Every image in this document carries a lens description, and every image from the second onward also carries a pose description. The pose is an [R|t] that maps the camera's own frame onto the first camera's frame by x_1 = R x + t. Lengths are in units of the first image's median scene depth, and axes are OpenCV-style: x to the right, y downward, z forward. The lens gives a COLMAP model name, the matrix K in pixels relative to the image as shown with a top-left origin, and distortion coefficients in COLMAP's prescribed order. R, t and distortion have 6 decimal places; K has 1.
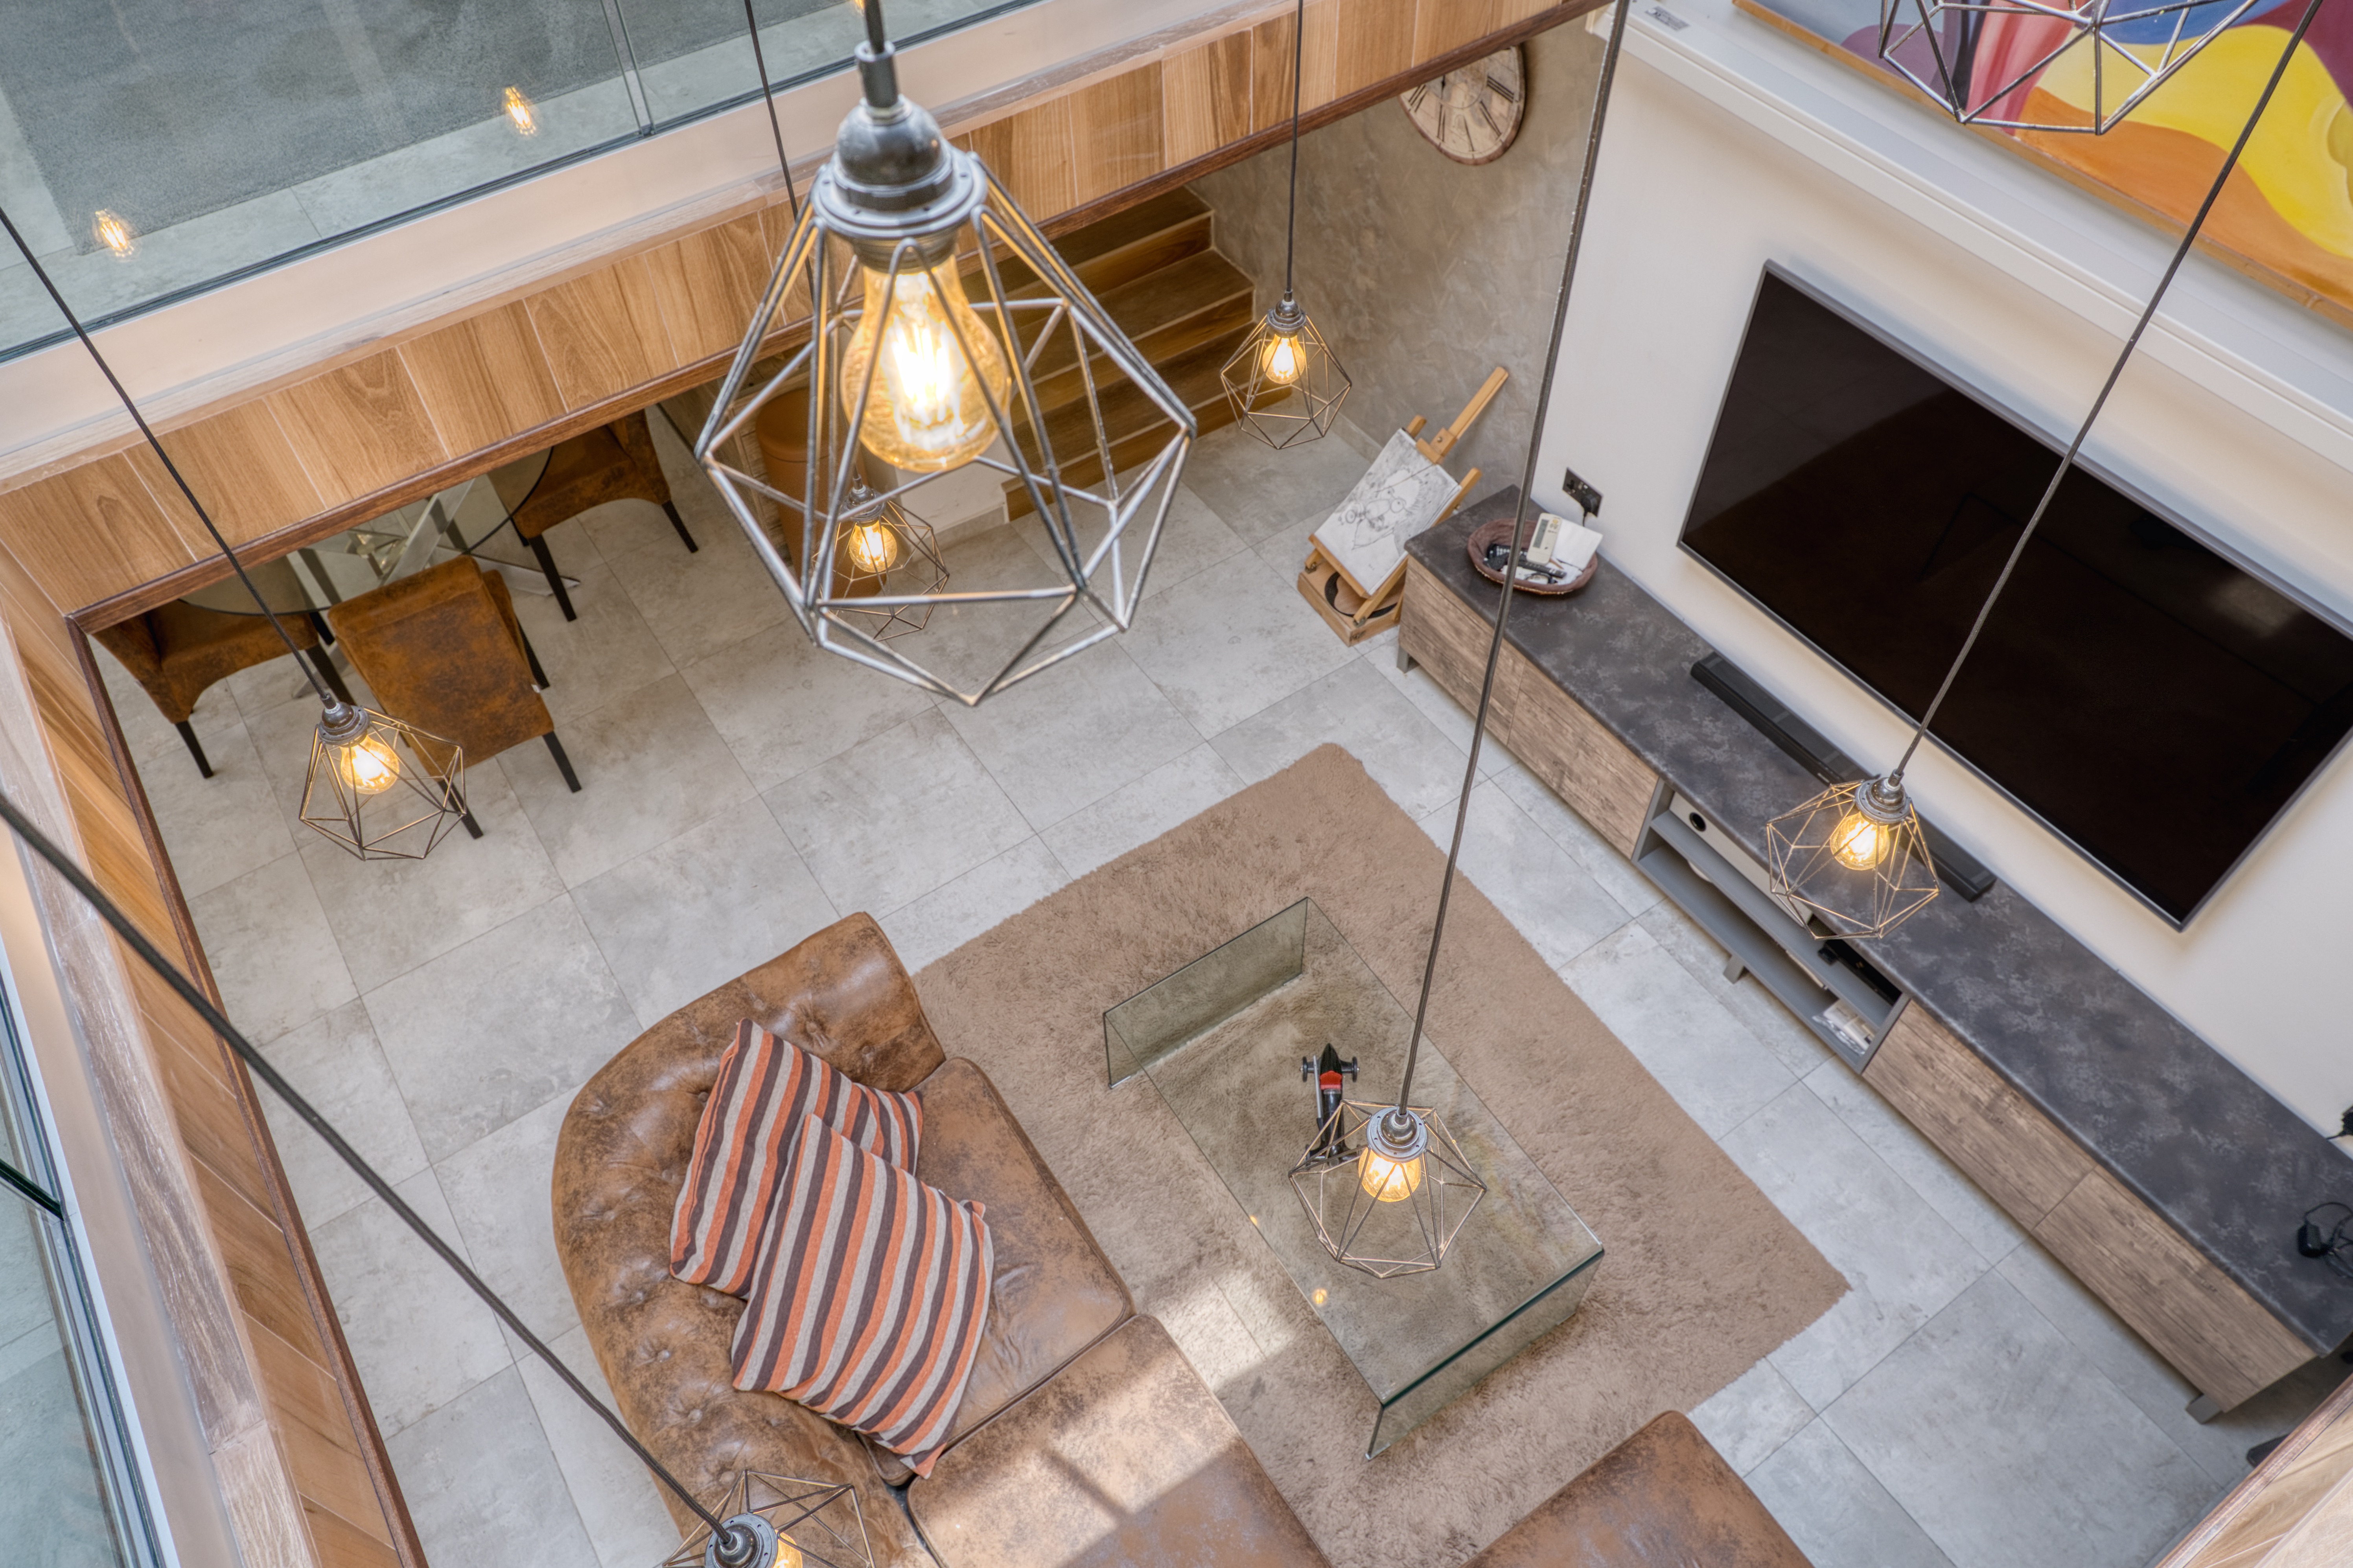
lens RADIAL K [[1615.0, 0, 1179.0], [0, 1615.0, 784.8], [0, 0, 1]] dist [-0.000274, -0.000209]
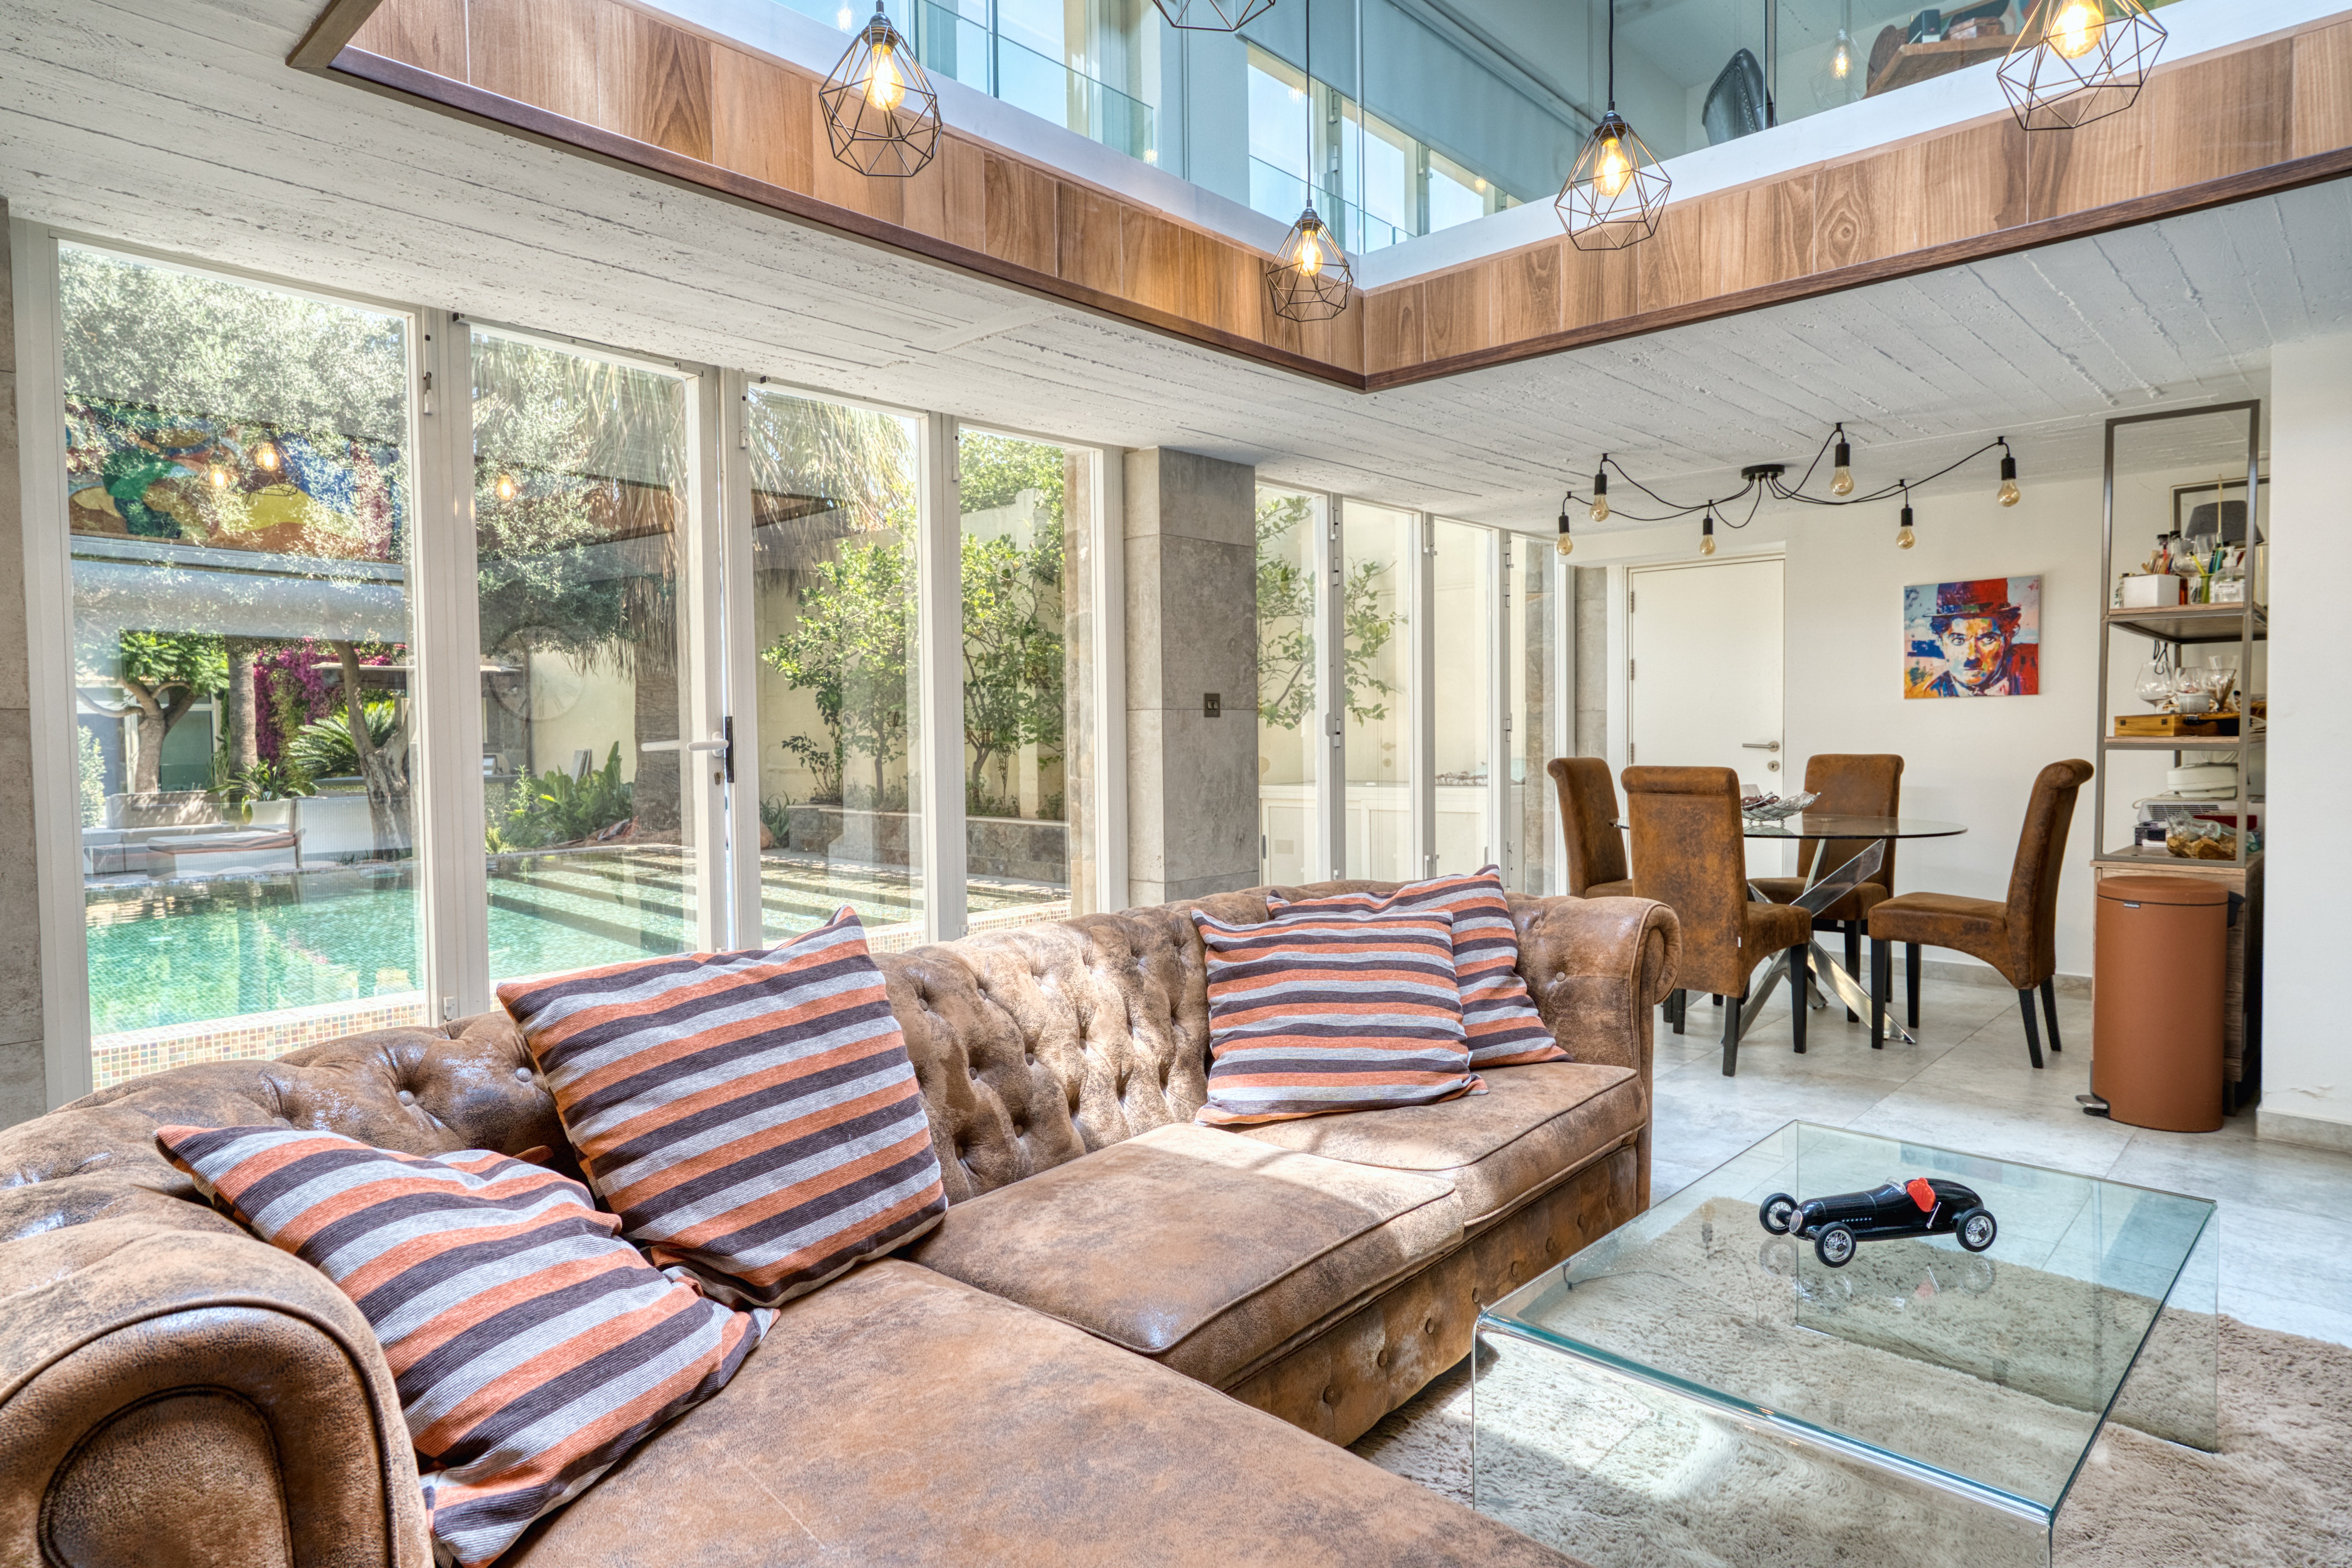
lens RADIAL K [[1324.4, 0, 1170.6], [0, 1324.4, 789.2], [0, 0, 1]] dist [0.002869, 0.003044]
pose [[0.210016, 0.064177, -0.975589, 0.724978], [-0.764124, 0.633266, -0.122836, 0.507586], [0.609925, 0.771269, 0.182036, 0.849238]]
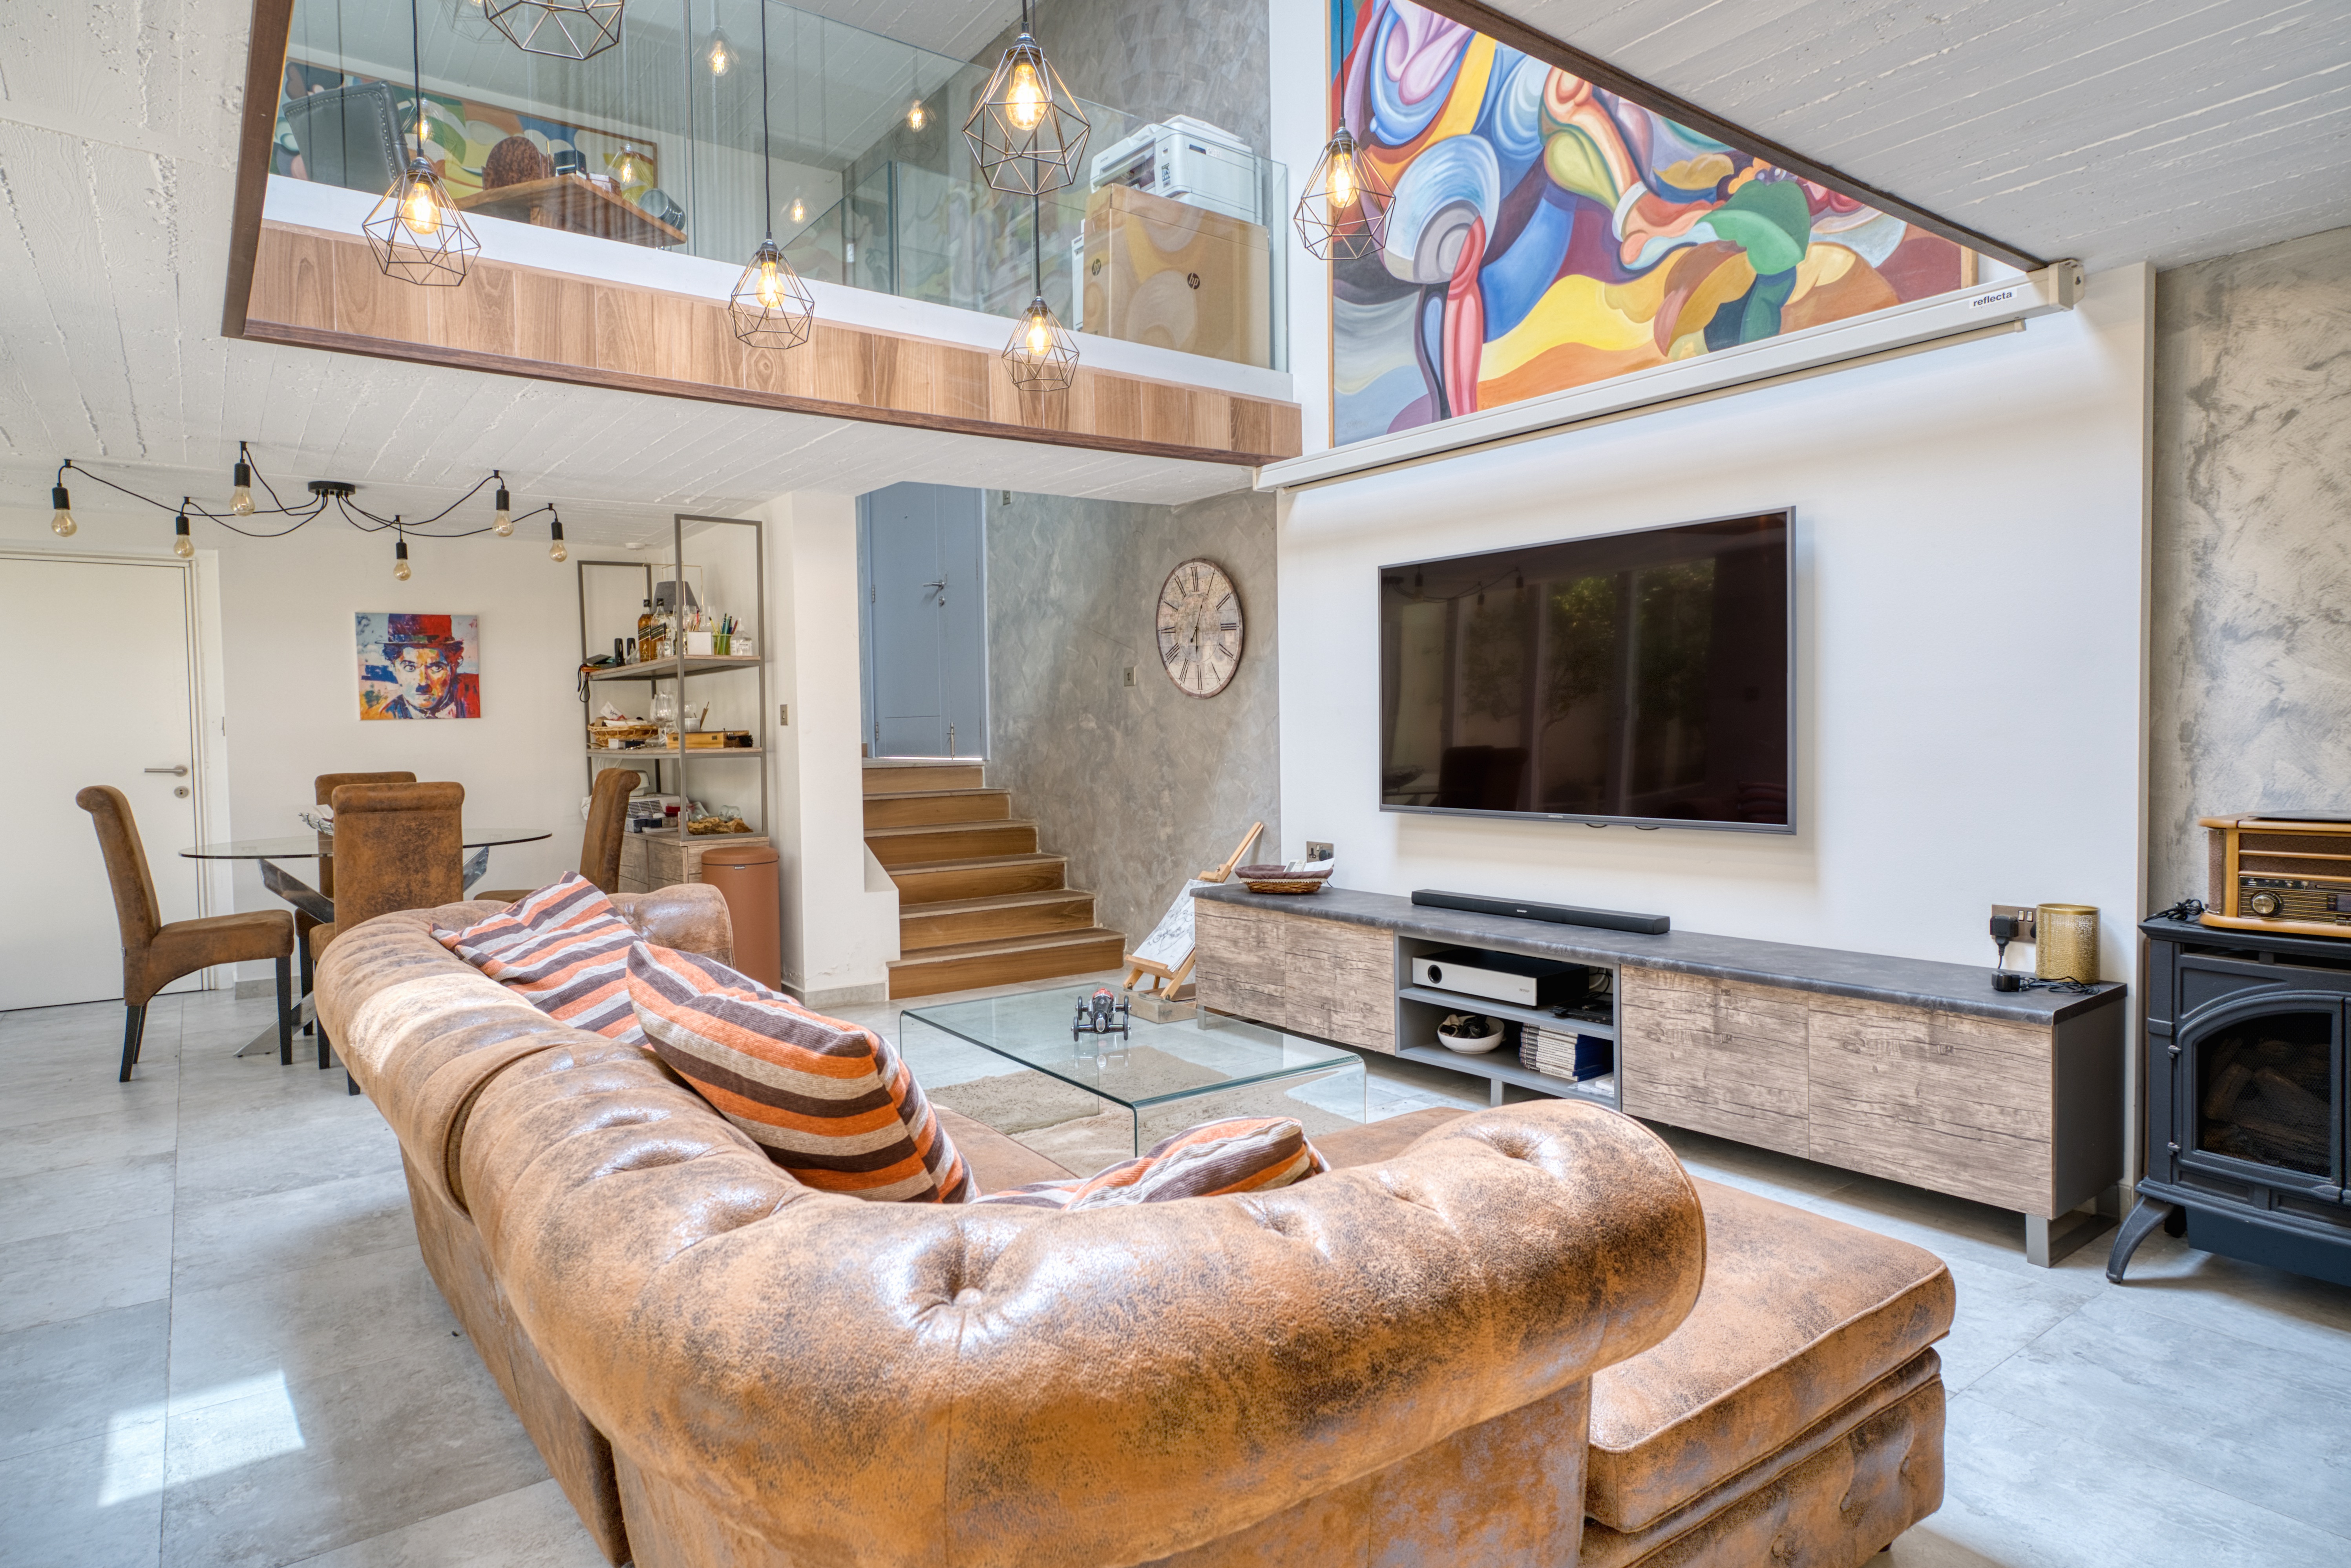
lens RADIAL K [[1324.0, 0, 1165.5], [0, 1324.0, 772.0], [0, 0, 1]] dist [0.002869, 0.003044]
pose [[0.999341, 0.002983, 0.036179, 0.144885], [0.025765, 0.643766, -0.764788, 1.058792], [-0.025572, 0.765216, 0.643265, 0.434983]]
